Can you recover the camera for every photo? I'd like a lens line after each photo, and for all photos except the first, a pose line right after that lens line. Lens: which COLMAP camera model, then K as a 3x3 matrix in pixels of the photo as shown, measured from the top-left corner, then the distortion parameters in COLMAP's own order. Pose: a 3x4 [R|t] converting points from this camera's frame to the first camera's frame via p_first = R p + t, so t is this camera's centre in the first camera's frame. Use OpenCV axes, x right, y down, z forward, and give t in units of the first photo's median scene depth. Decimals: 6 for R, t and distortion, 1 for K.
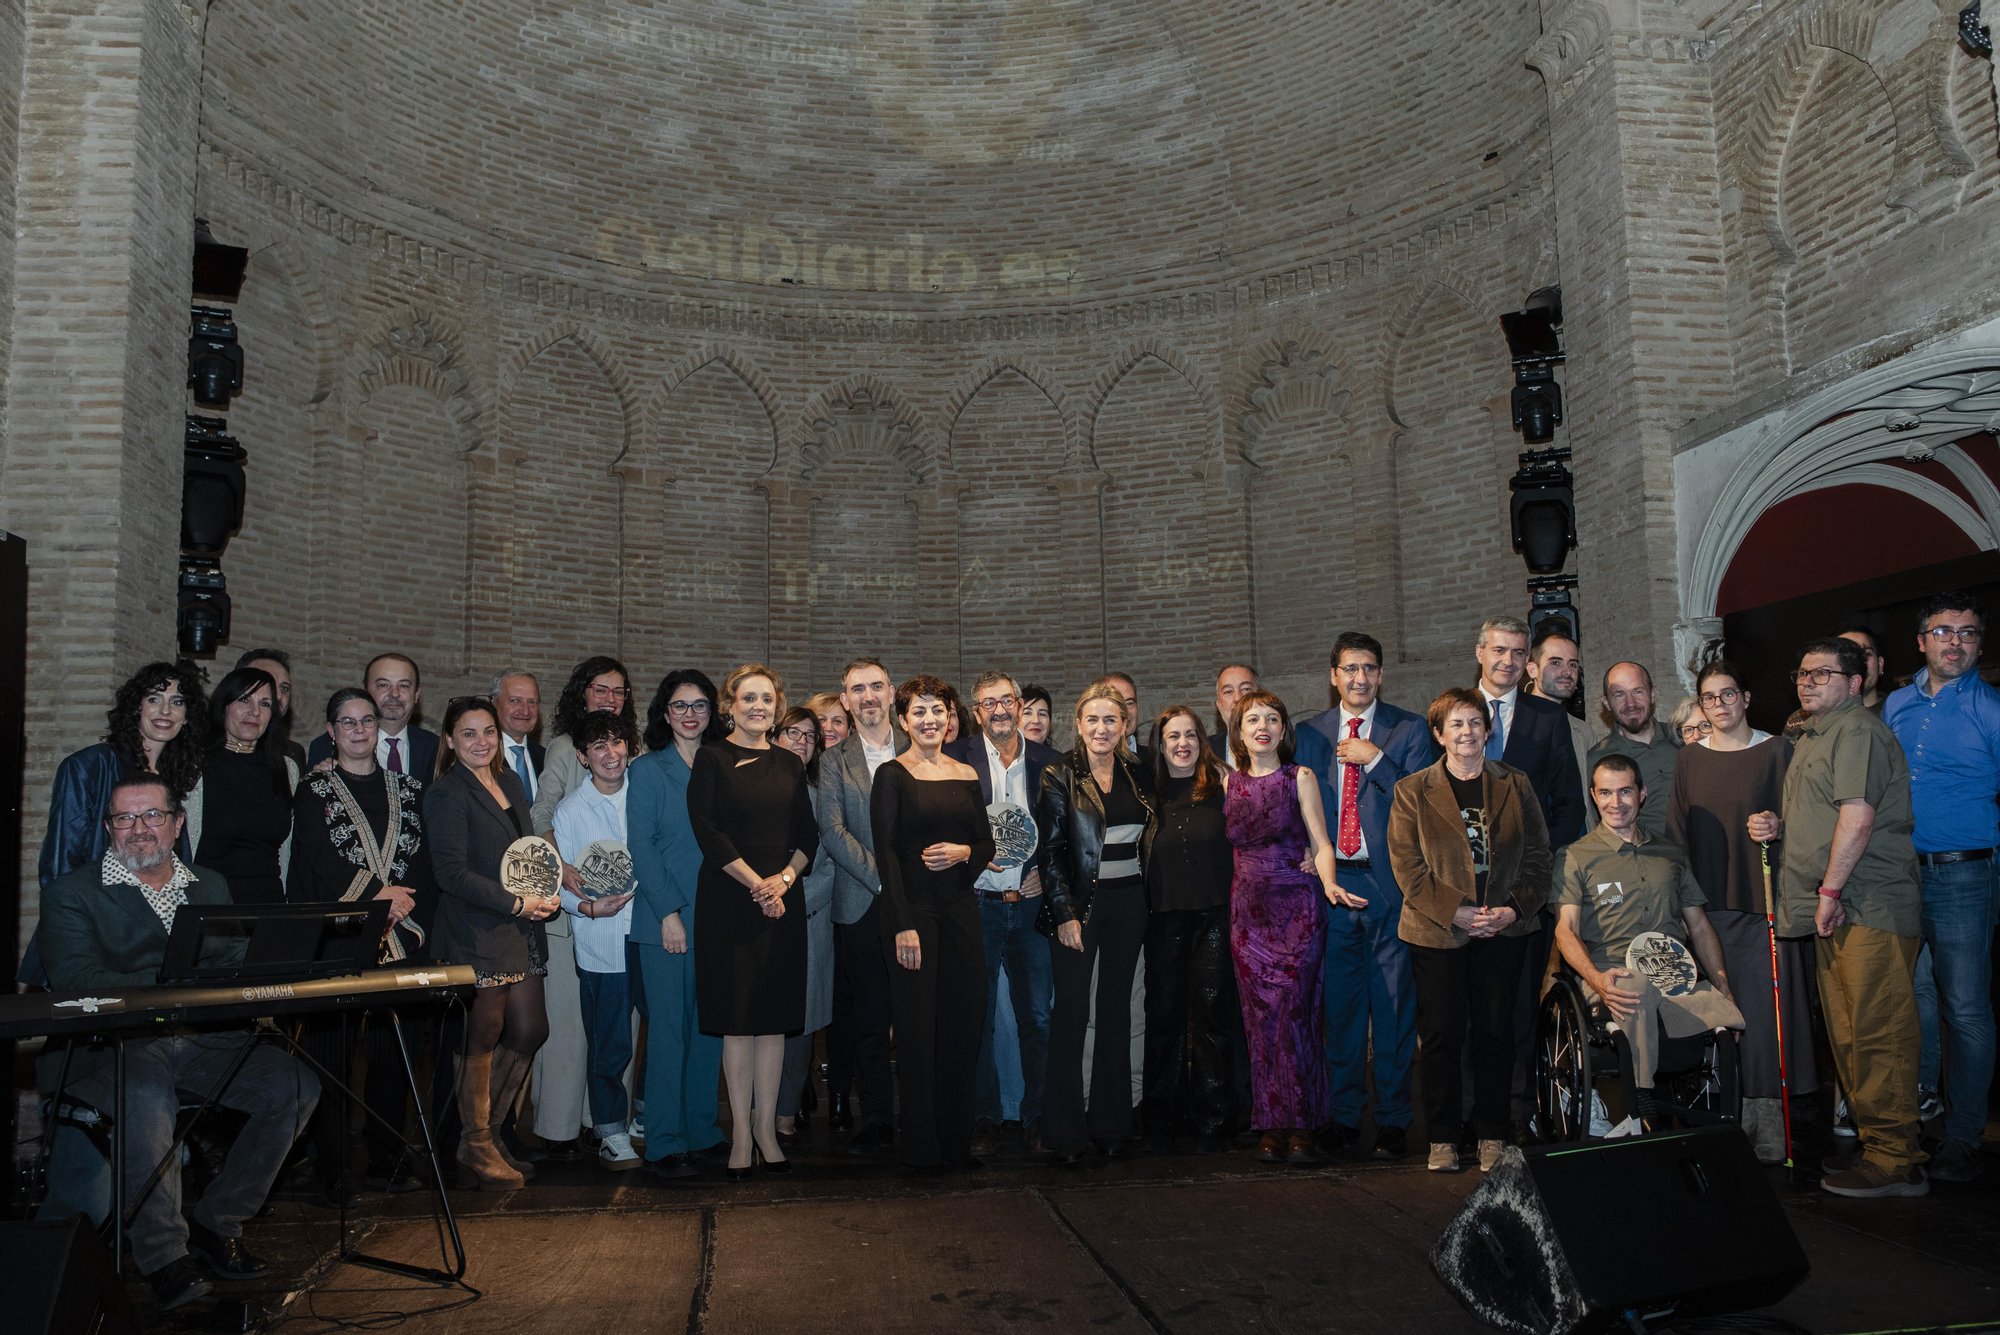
lens RADIAL K [[1604.8, 0, 1000.0], [0, 1604.8, 667.5], [0, 0, 1]] dist [-0.078423, 0.070733]
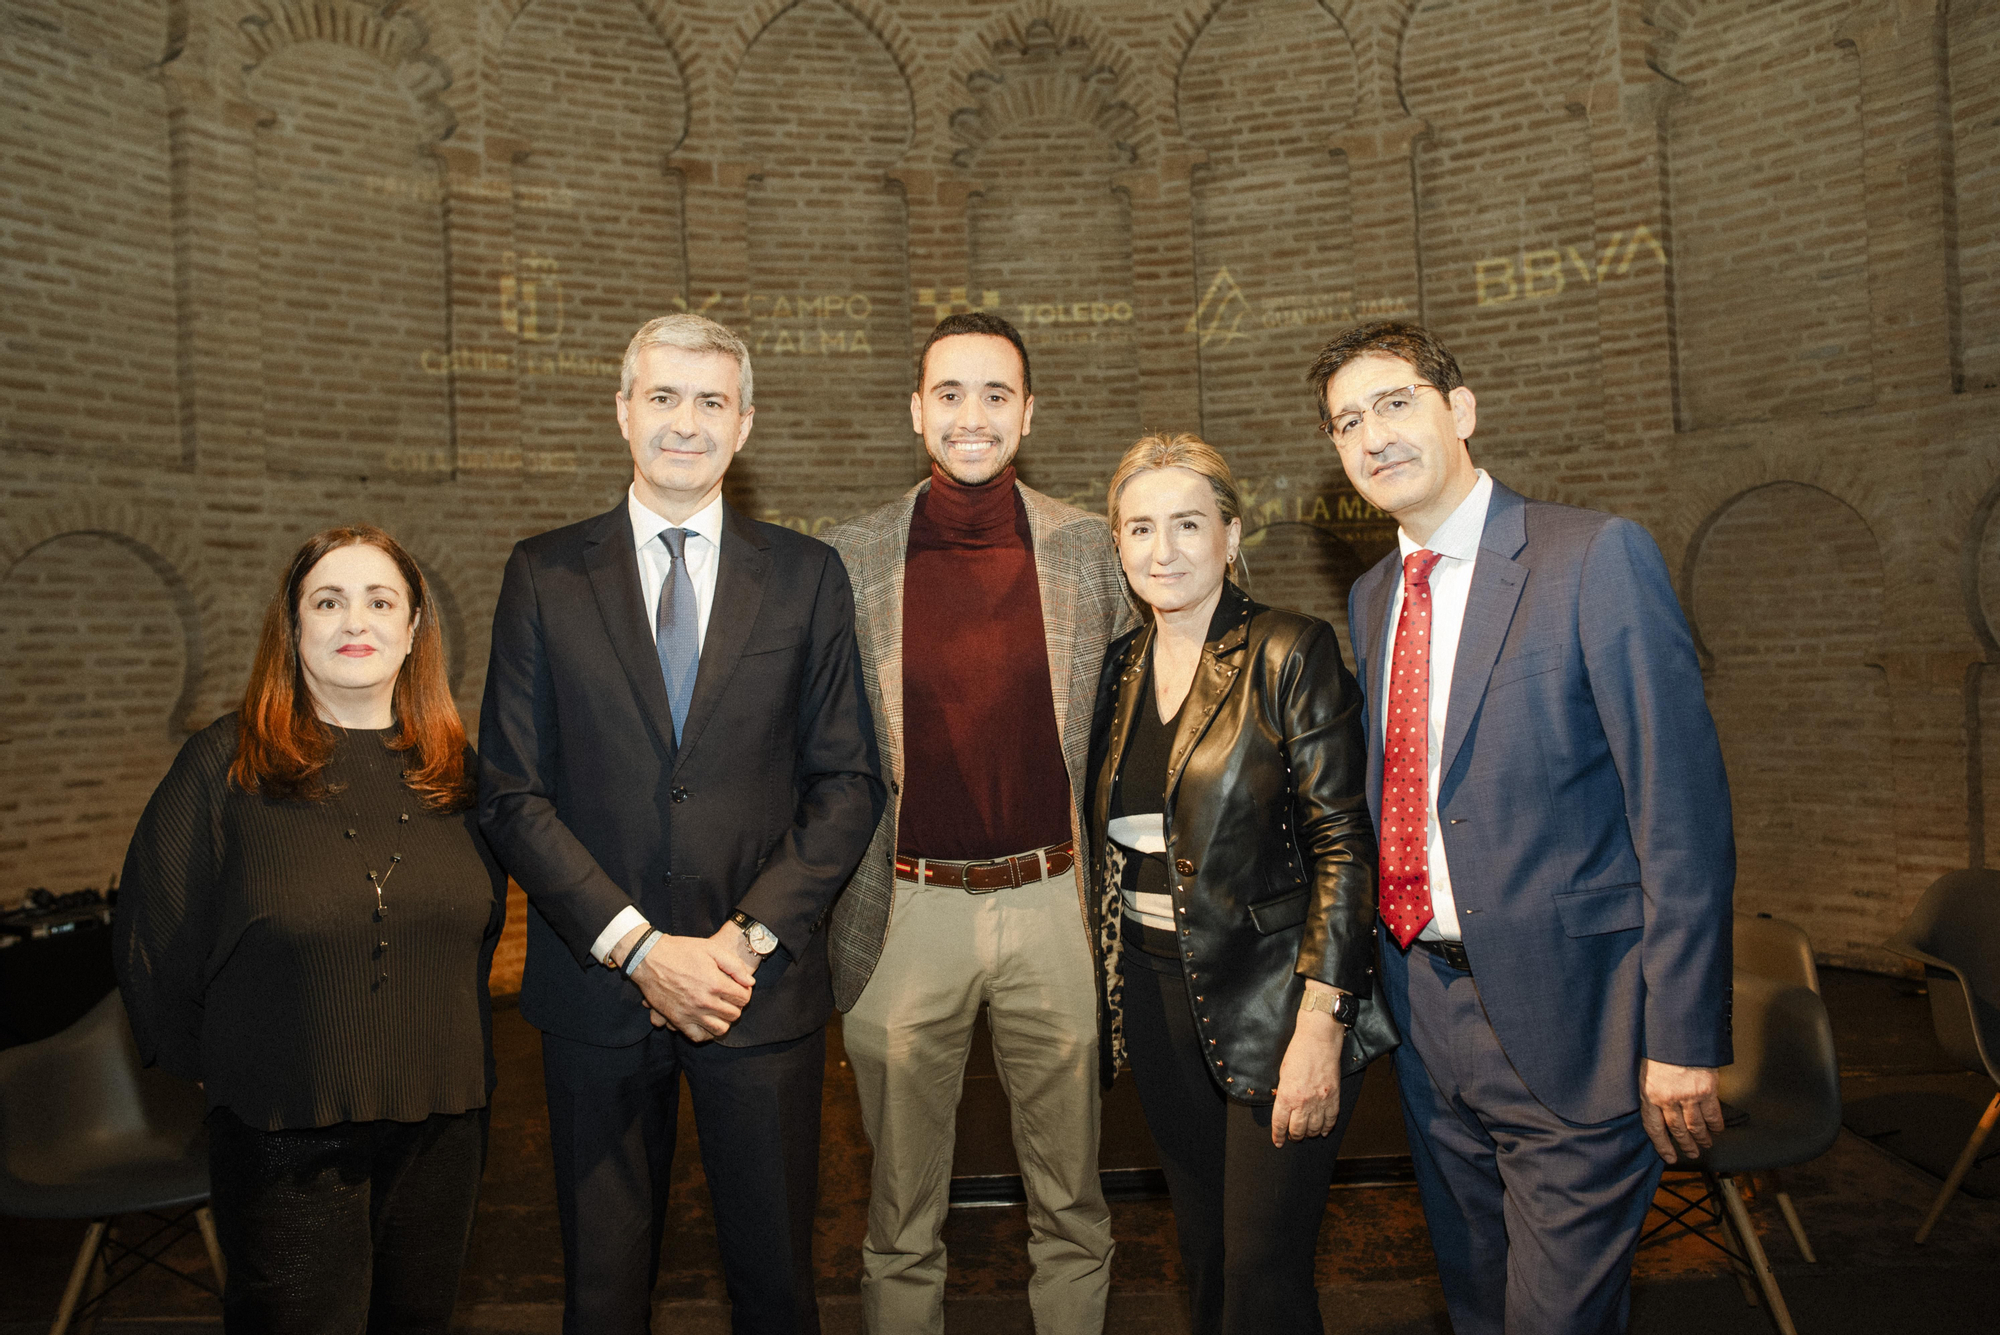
lens RADIAL K [[1604.8, 0, 1000.0], [0, 1604.8, 667.5], [0, 0, 1]] dist [-0.078423, 0.070733]
pose [[0.983233, -0.020638, -0.181181, 0.011291], [0.042898, 0.991868, 0.119820, 0.011329], [0.177234, -0.125583, 0.976123, 0.339828]]
